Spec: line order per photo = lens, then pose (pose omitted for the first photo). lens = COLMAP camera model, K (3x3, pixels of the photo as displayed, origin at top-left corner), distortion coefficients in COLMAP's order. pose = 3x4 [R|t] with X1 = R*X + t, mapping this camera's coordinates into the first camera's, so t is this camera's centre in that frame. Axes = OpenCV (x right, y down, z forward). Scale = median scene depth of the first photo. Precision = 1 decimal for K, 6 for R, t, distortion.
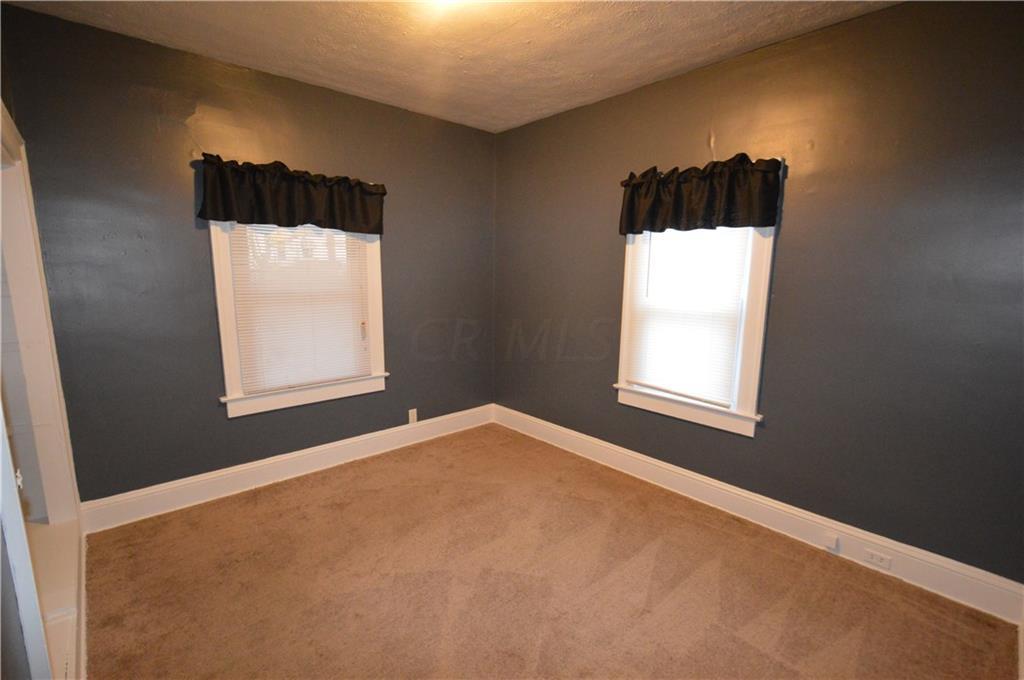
lens RADIAL K [[455.6, 0, 506.6], [0, 455.6, 340.2], [0, 0, 1]] dist [0.008184, -0.007602]
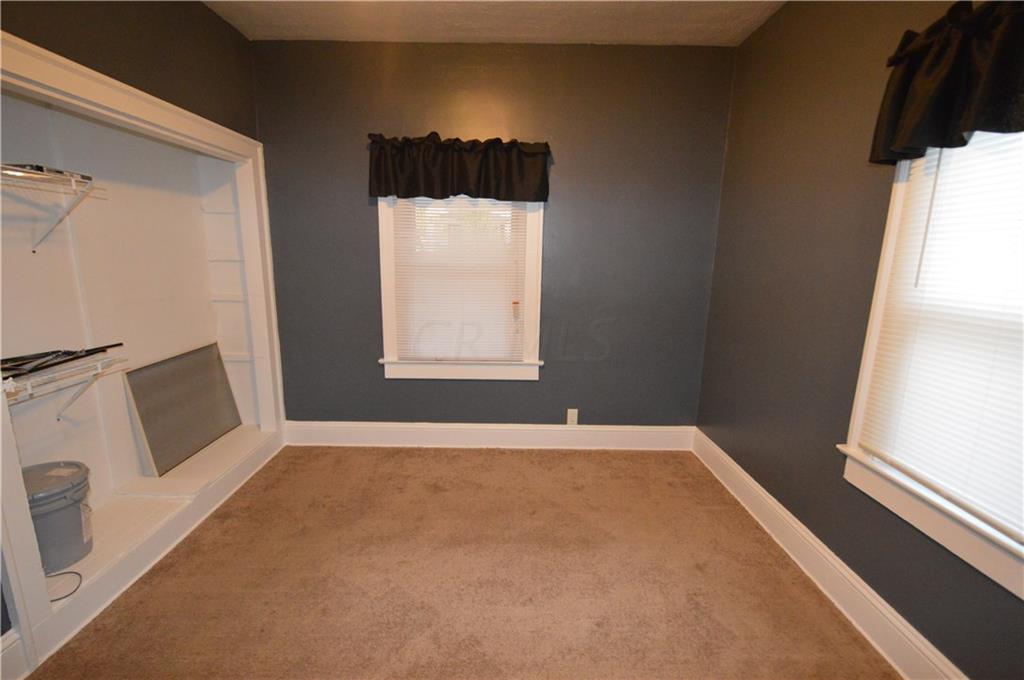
lens RADIAL K [[455.6, 0, 511.2], [0, 455.6, 343.3], [0, 0, 1]] dist [0.008184, -0.007602]
pose [[0.743339, 0.128901, -0.656378, 0.312199], [-0.106720, 0.991542, 0.073863, -0.025653], [0.660347, 0.015143, 0.750808, 0.349312]]
